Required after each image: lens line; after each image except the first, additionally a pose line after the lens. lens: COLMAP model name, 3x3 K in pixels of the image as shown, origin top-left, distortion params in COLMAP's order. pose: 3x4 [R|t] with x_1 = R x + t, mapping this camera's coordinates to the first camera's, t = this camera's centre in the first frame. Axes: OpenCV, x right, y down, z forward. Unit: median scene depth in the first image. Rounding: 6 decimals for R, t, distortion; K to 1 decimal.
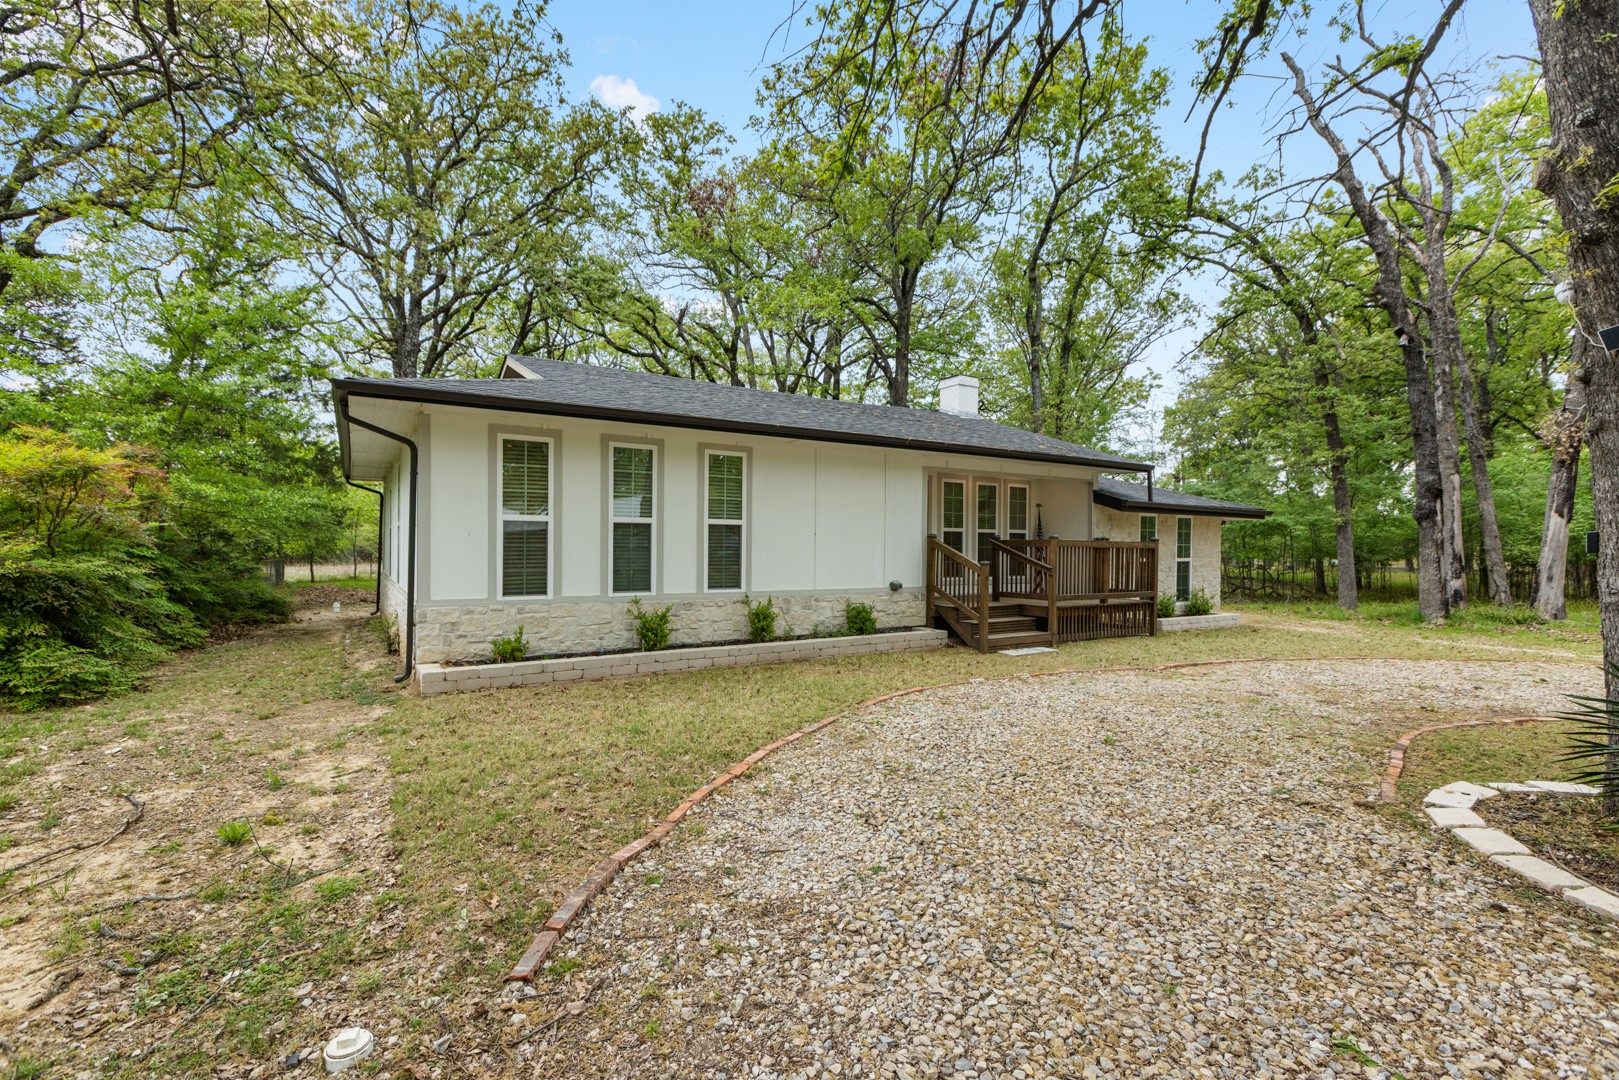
lens RADIAL K [[709.2, 0, 790.9], [0, 709.2, 540.0], [0, 0, 1]] dist [0.001901, 0.000134]
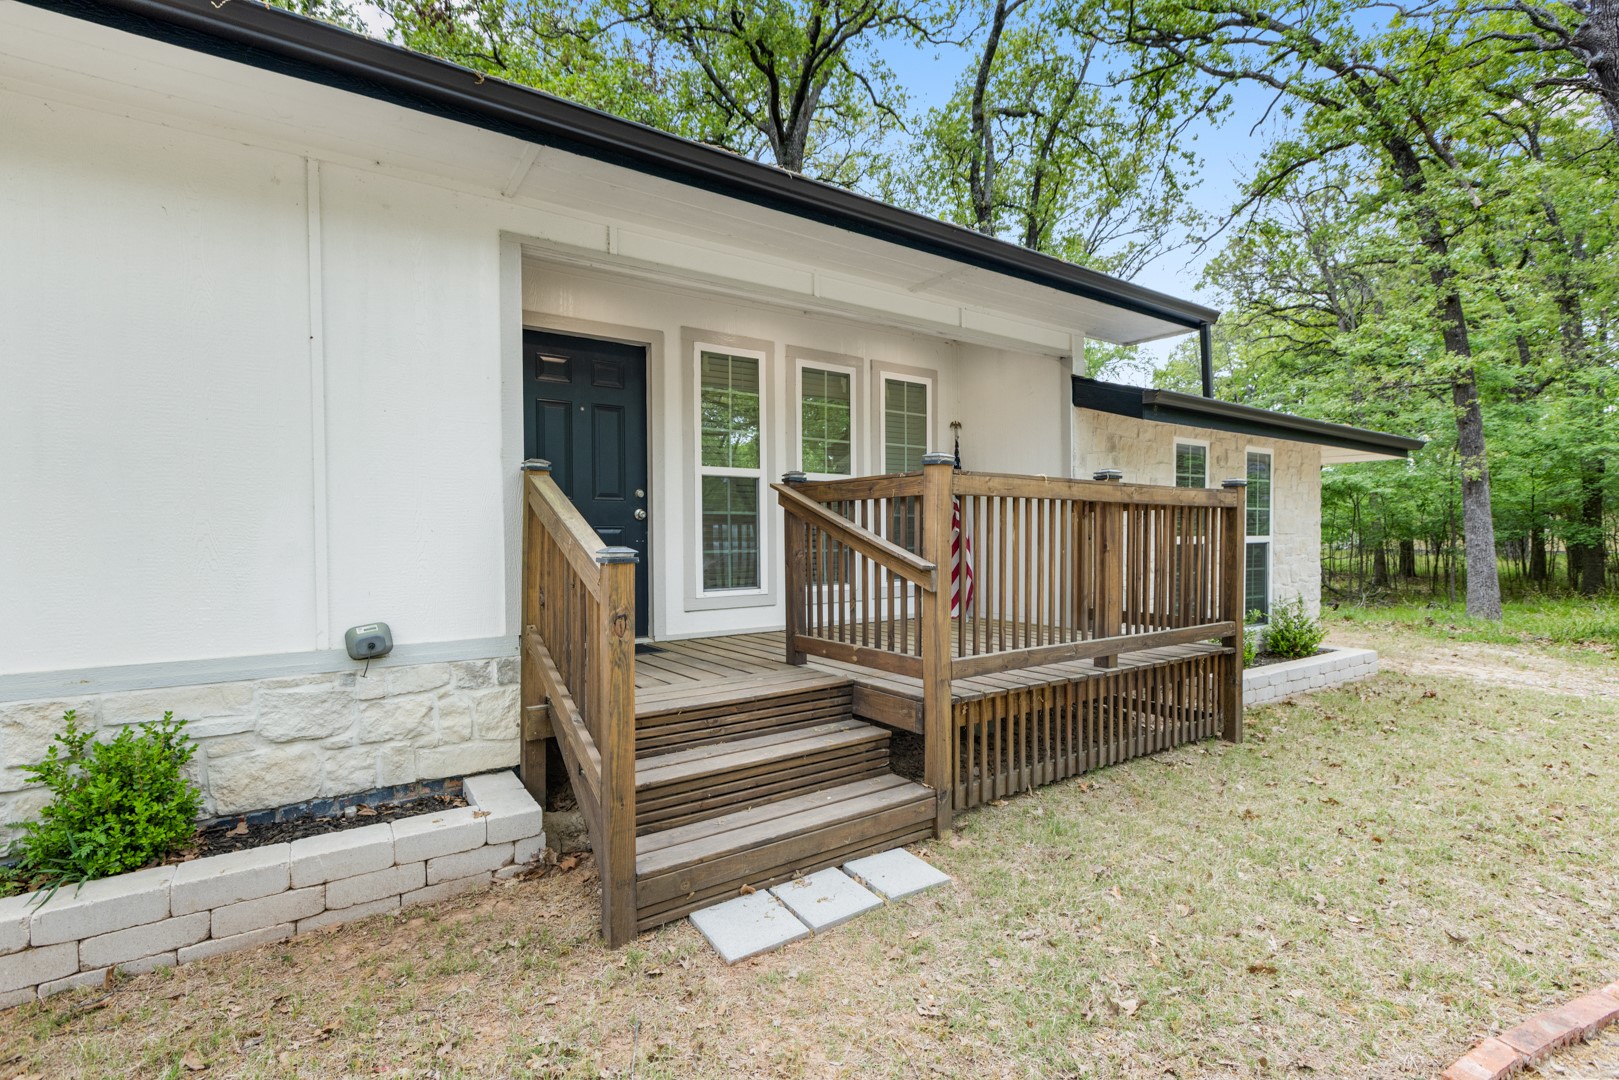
lens RADIAL K [[730.8, 0, 810.9], [0, 730.8, 556.7], [0, 0, 1]] dist [0.003825, -0.000255]
pose [[0.998135, -0.021011, 0.057319, 0.250386], [0.019332, 0.999372, 0.029689, 0.021471], [-0.057907, -0.028526, 0.997914, 0.587324]]
